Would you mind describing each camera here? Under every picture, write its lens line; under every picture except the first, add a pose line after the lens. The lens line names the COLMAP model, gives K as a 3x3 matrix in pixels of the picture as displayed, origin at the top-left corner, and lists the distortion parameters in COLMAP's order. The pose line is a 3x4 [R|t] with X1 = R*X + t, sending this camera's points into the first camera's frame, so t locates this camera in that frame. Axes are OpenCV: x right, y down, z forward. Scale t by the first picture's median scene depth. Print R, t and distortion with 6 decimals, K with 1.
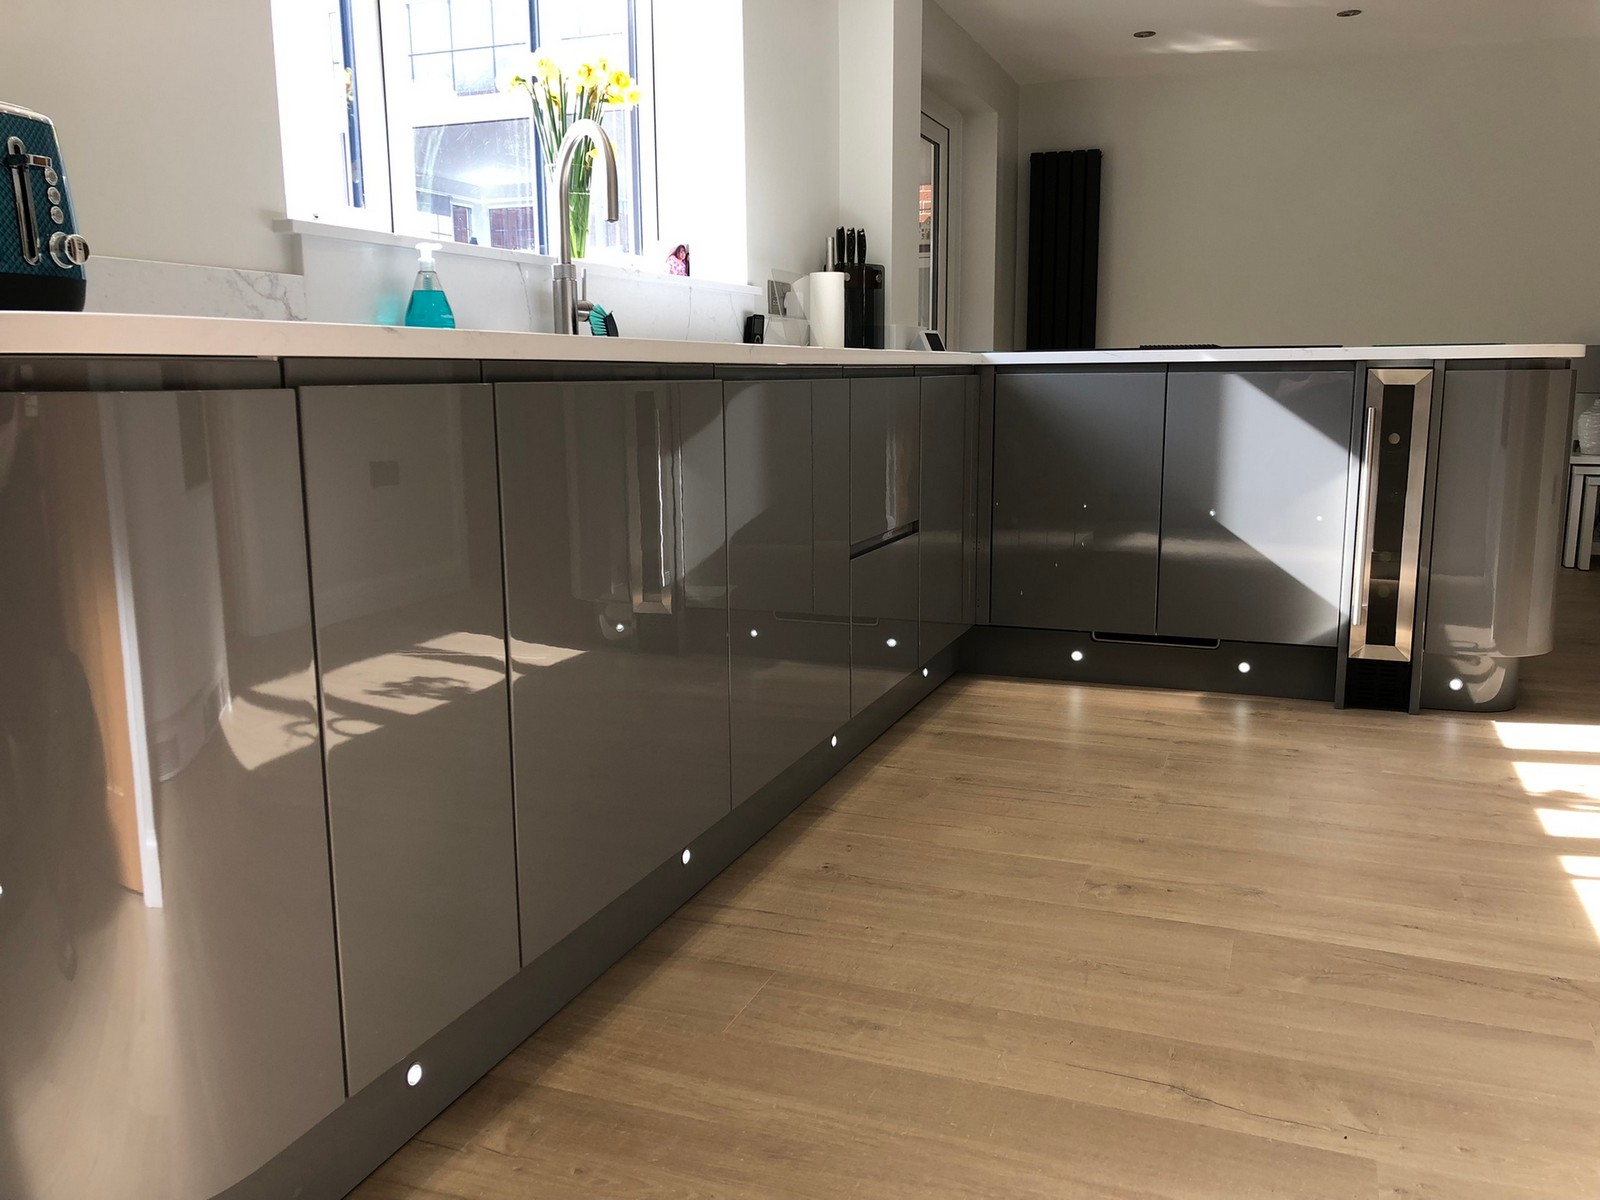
lens RADIAL K [[1298.7, 0, 812.7], [0, 1298.7, 582.3], [0, 0, 1]] dist [0.031143, -0.022212]
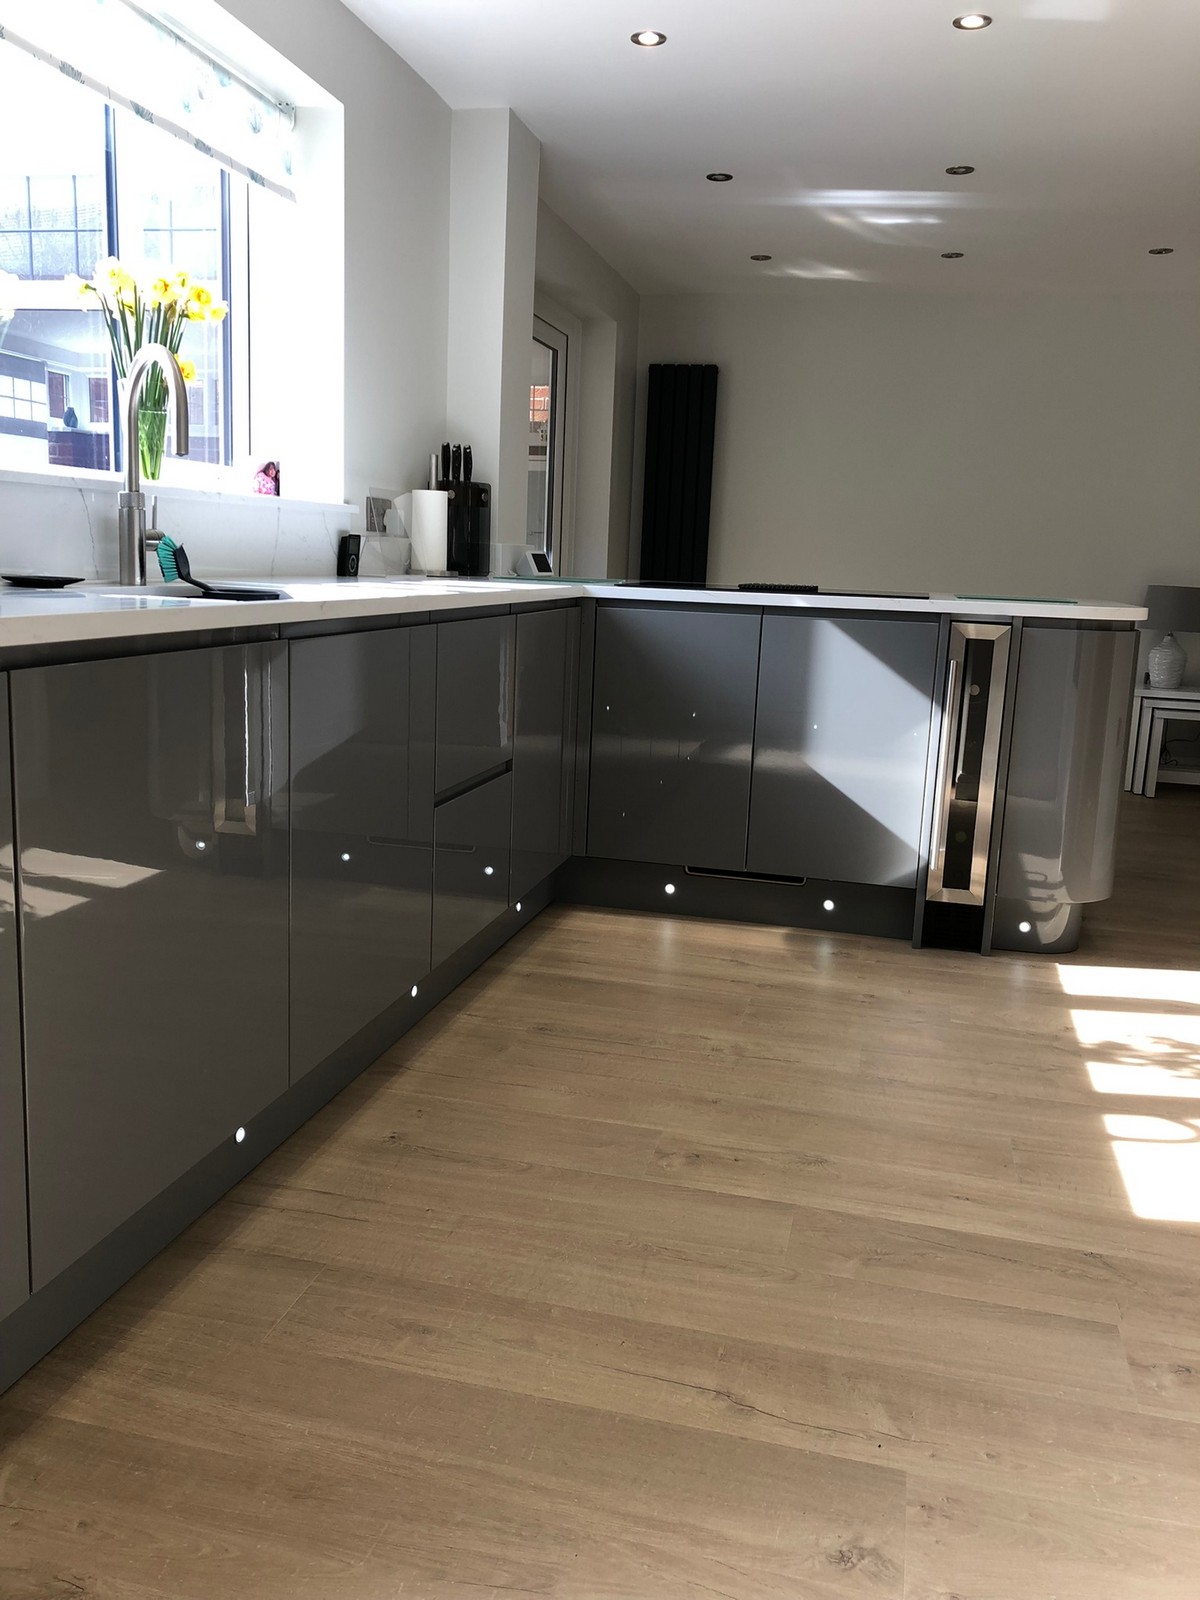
lens RADIAL K [[1298.7, 0, 604.1], [0, 1298.7, 774.1], [0, 0, 1]] dist [0.031143, -0.022212]
pose [[0.991341, 0.025775, 0.128761, 0.029455], [-0.027117, 0.999595, 0.008680, -0.054394], [-0.128485, -0.012097, 0.991638, 0.018251]]
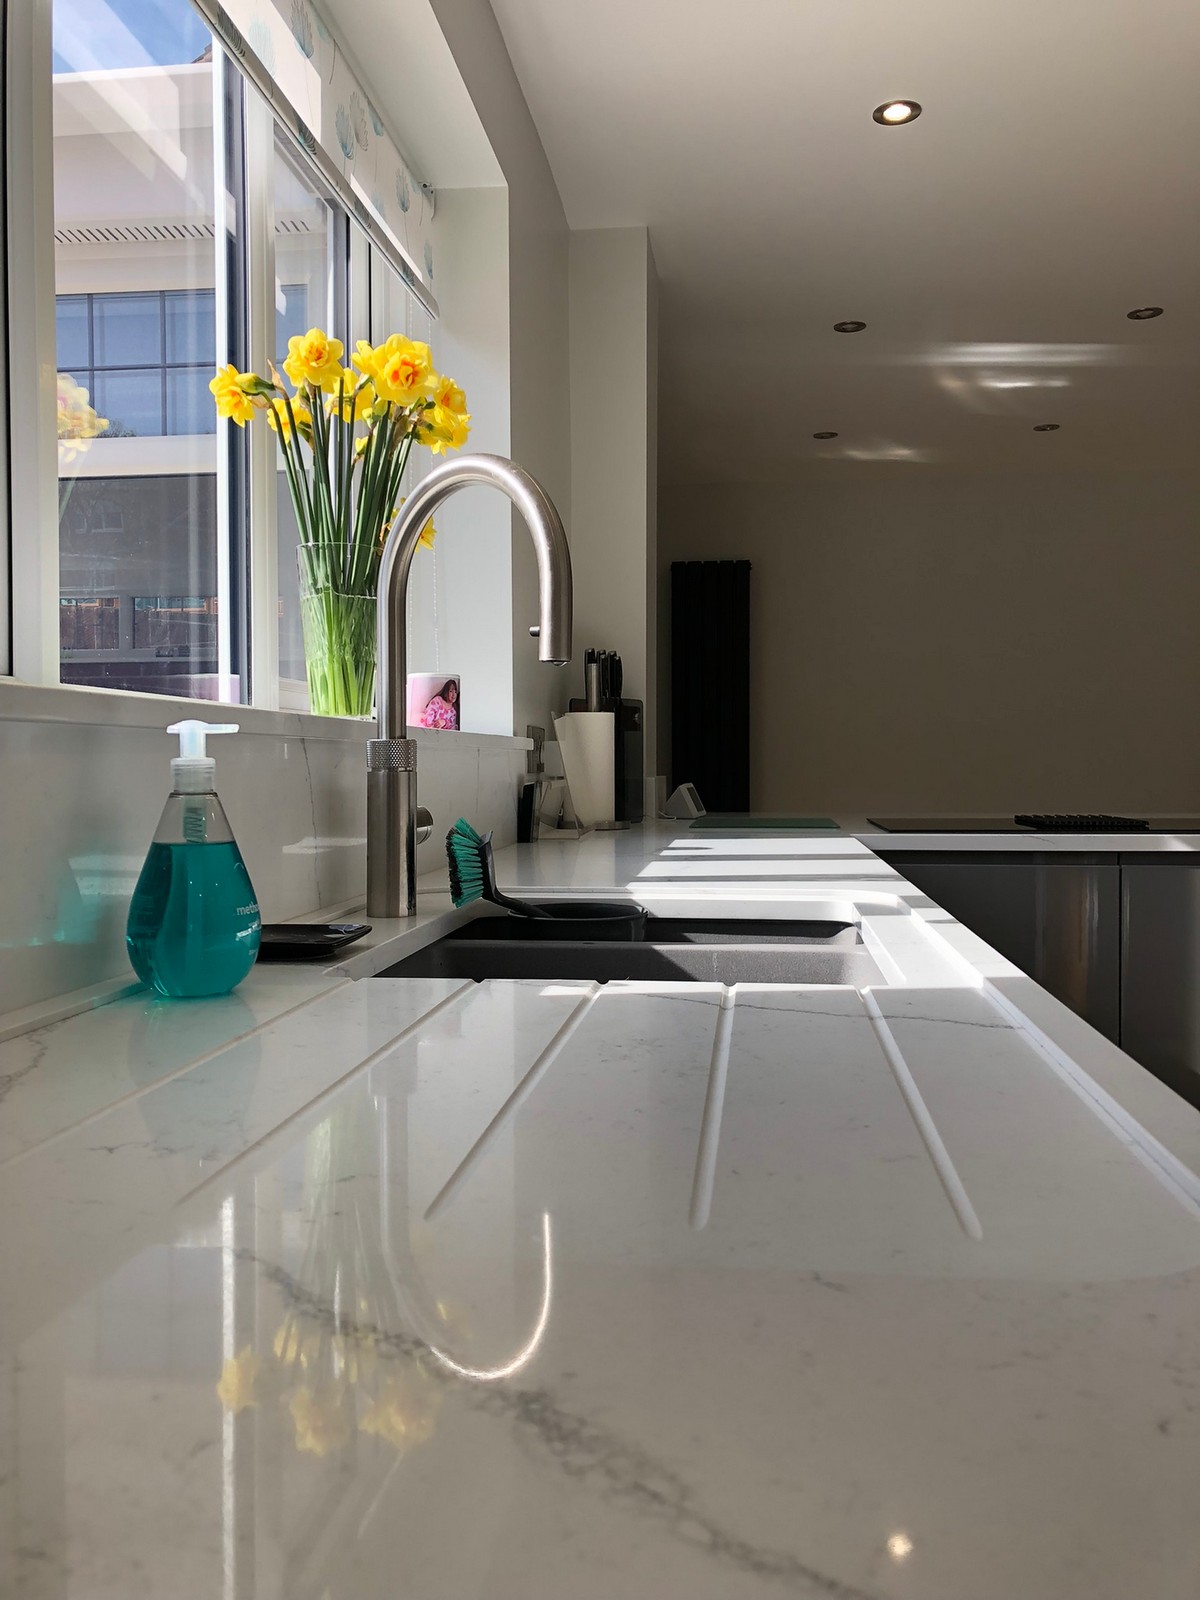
lens RADIAL K [[1298.7, 0, 603.7], [0, 1298.7, 787.8], [0, 0, 1]] dist [0.031143, -0.022212]
pose [[0.970811, -0.001781, 0.239838, -0.217243], [0.036268, 0.989564, -0.139453, -0.145642], [-0.237087, 0.144081, 0.960745, 0.482936]]
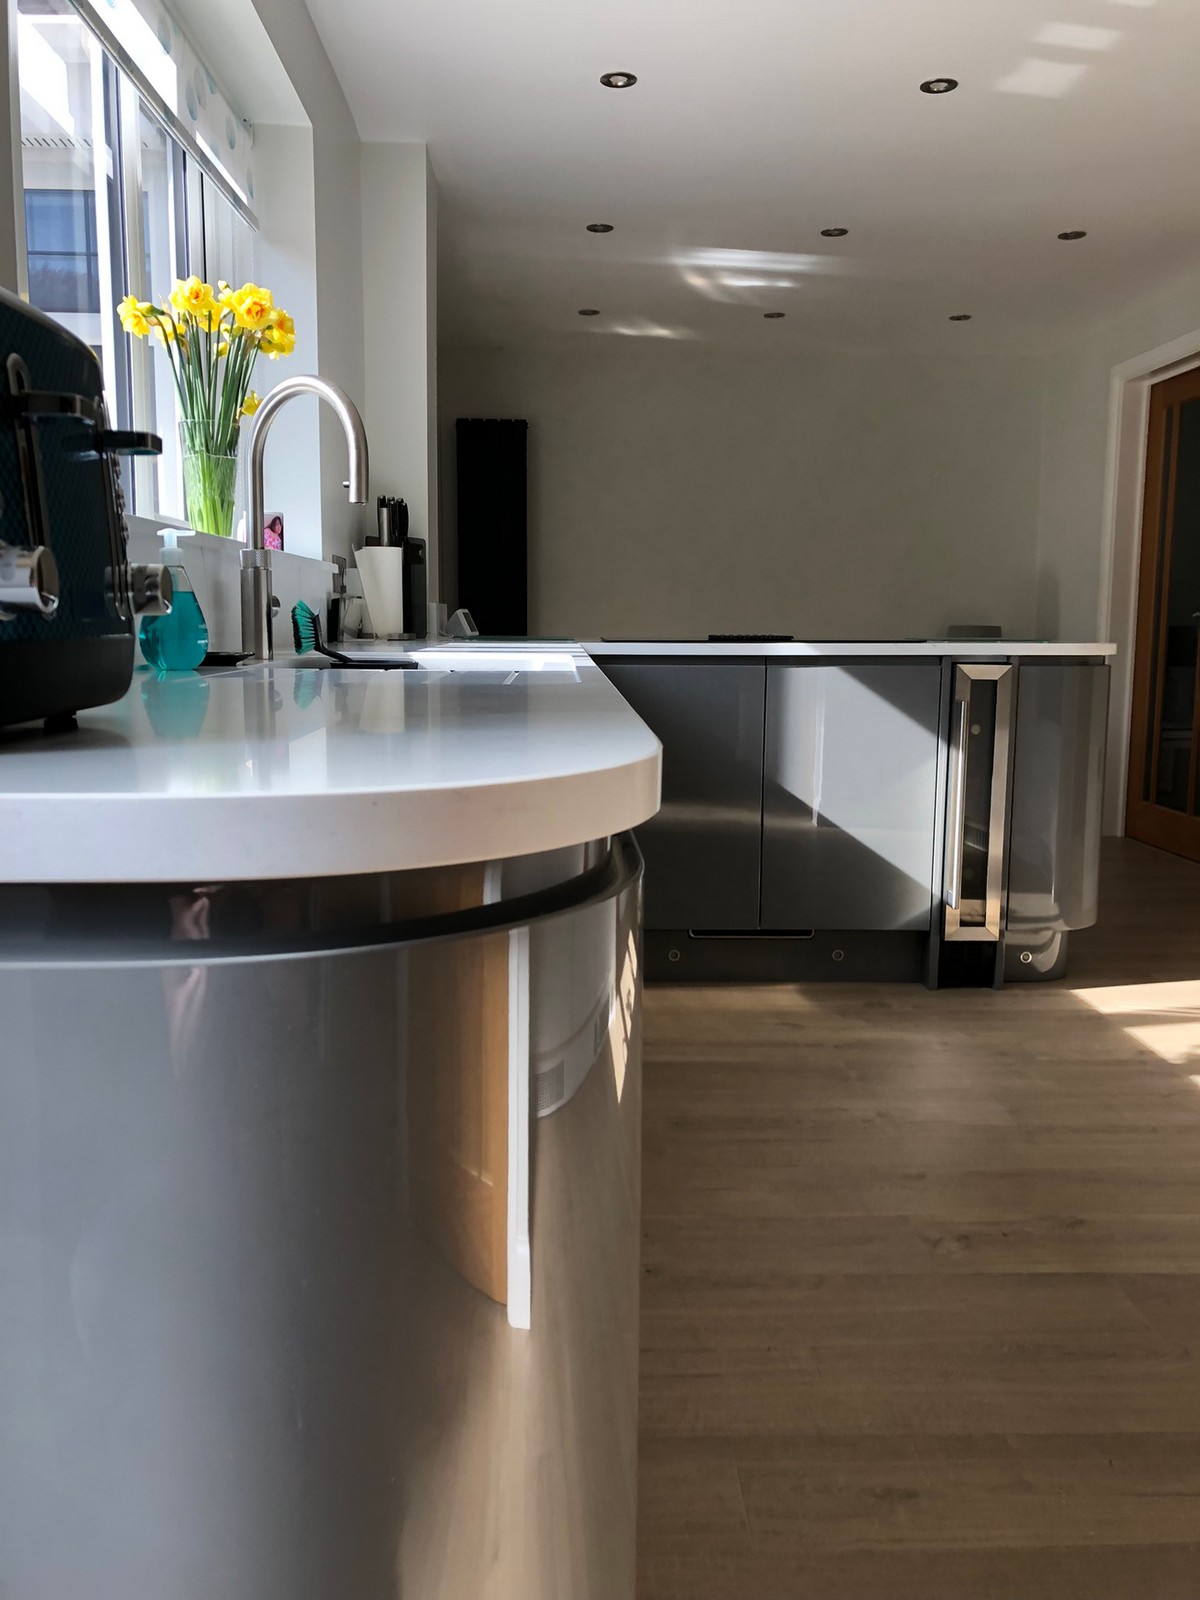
lens RADIAL K [[1298.7, 0, 609.7], [0, 1298.7, 772.7], [0, 0, 1]] dist [0.031143, -0.022212]
pose [[0.920601, -0.032795, 0.389125, -0.287622], [0.049275, 0.998258, -0.032441, -0.067850], [-0.387384, 0.049040, 0.920613, 0.180882]]
